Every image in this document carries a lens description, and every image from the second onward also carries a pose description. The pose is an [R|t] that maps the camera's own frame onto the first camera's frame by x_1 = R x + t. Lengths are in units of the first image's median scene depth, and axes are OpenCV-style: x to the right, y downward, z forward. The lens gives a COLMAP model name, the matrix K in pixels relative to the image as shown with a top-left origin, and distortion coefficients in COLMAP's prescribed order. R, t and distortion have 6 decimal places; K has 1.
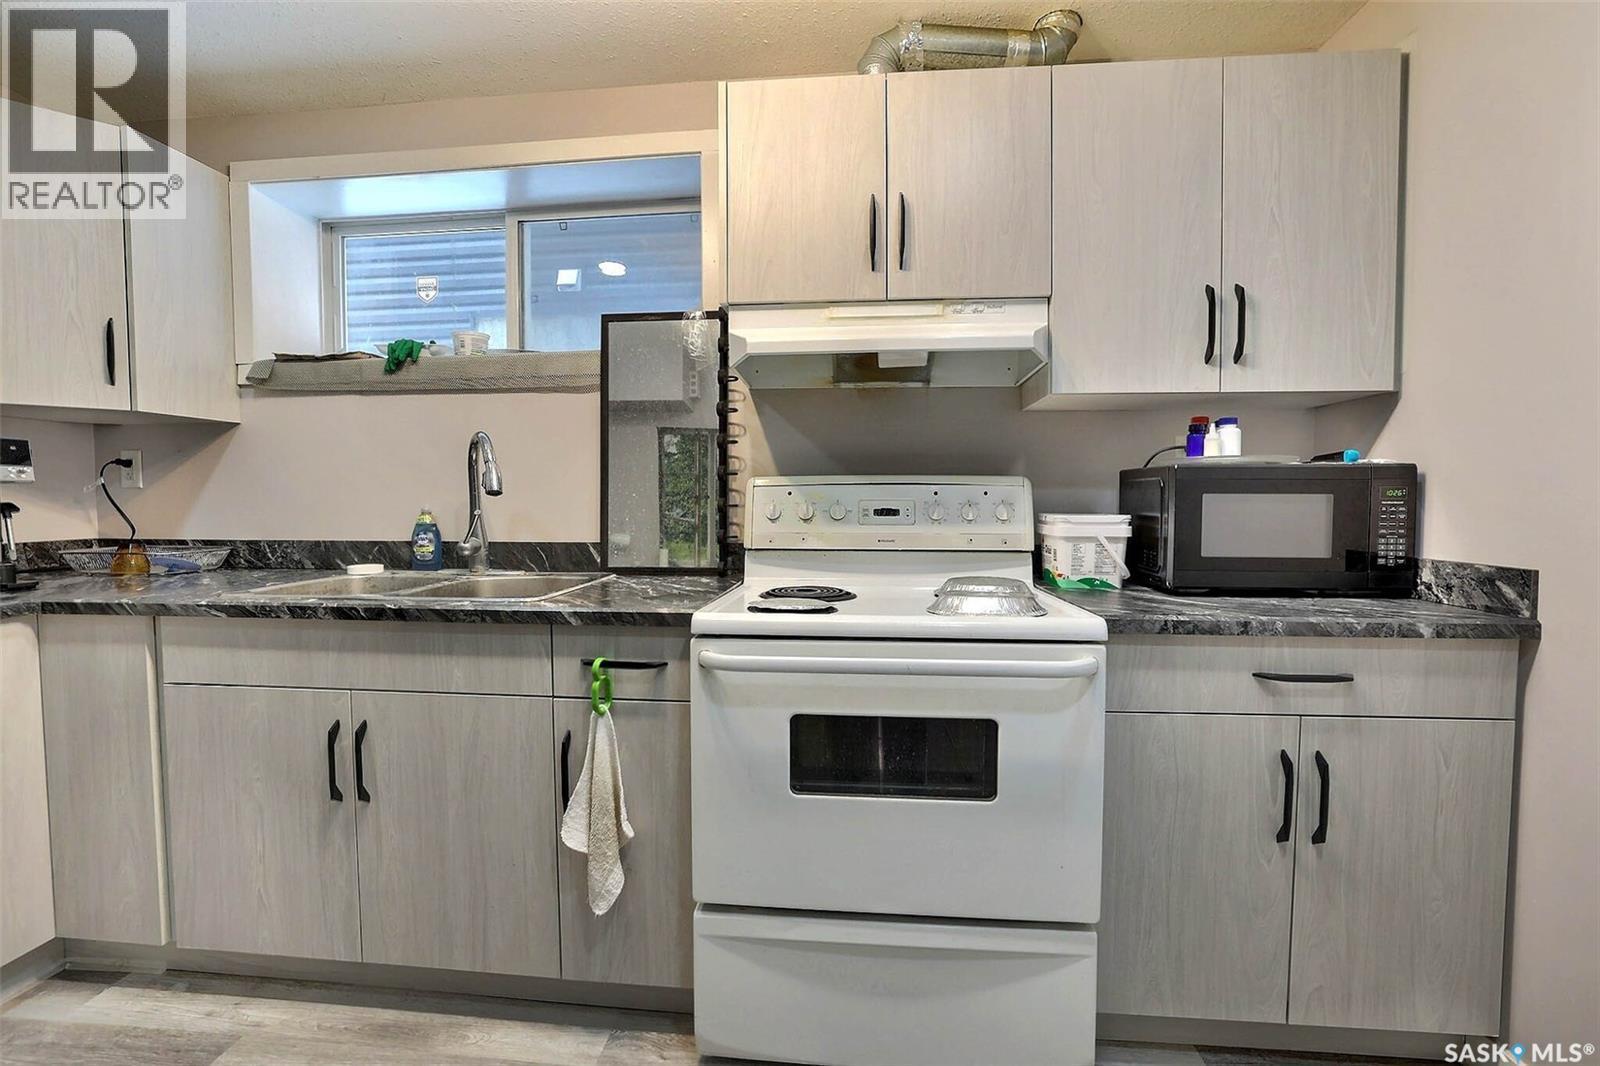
lens RADIAL K [[691.4, 0, 803.8], [0, 691.4, 529.0], [0, 0, 1]] dist [-0.050476, 0.016979]
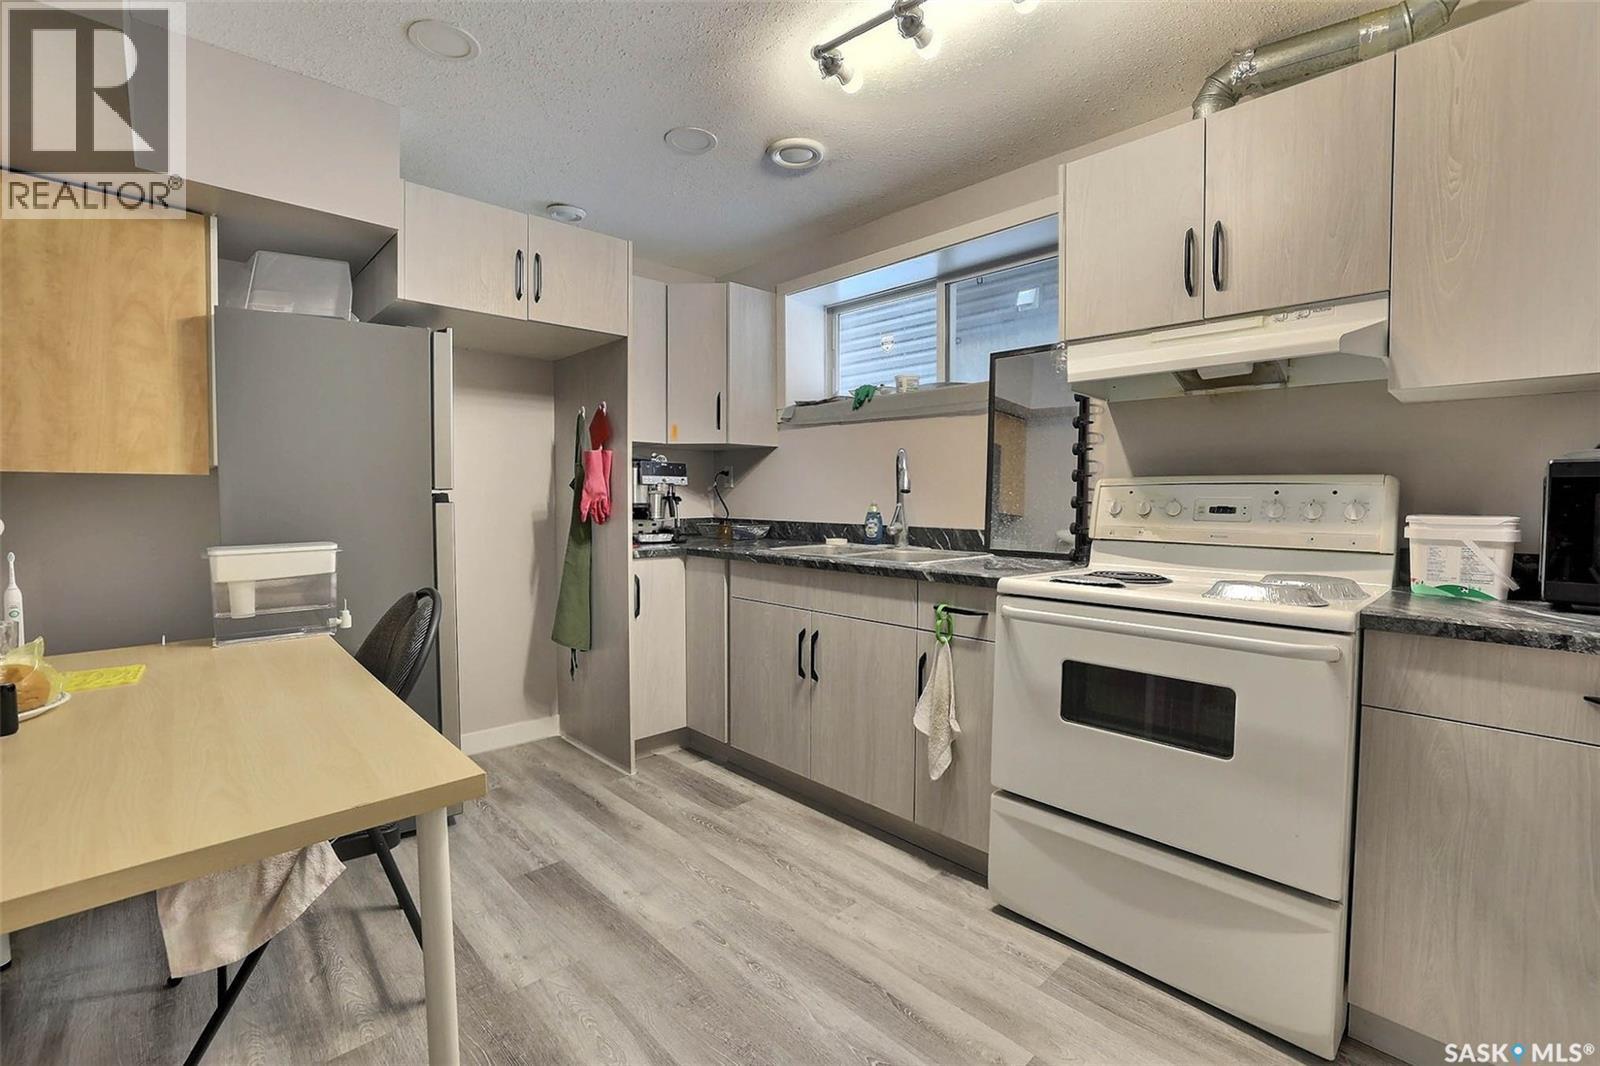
lens RADIAL K [[691.4, 0, 803.8], [0, 691.4, 529.0], [0, 0, 1]] dist [-0.050476, 0.016979]
pose [[0.760466, 0.034916, -0.648438, 0.326379], [-0.032671, 0.999346, 0.015496, 0.010694], [0.648555, 0.009401, 0.761109, -0.239635]]
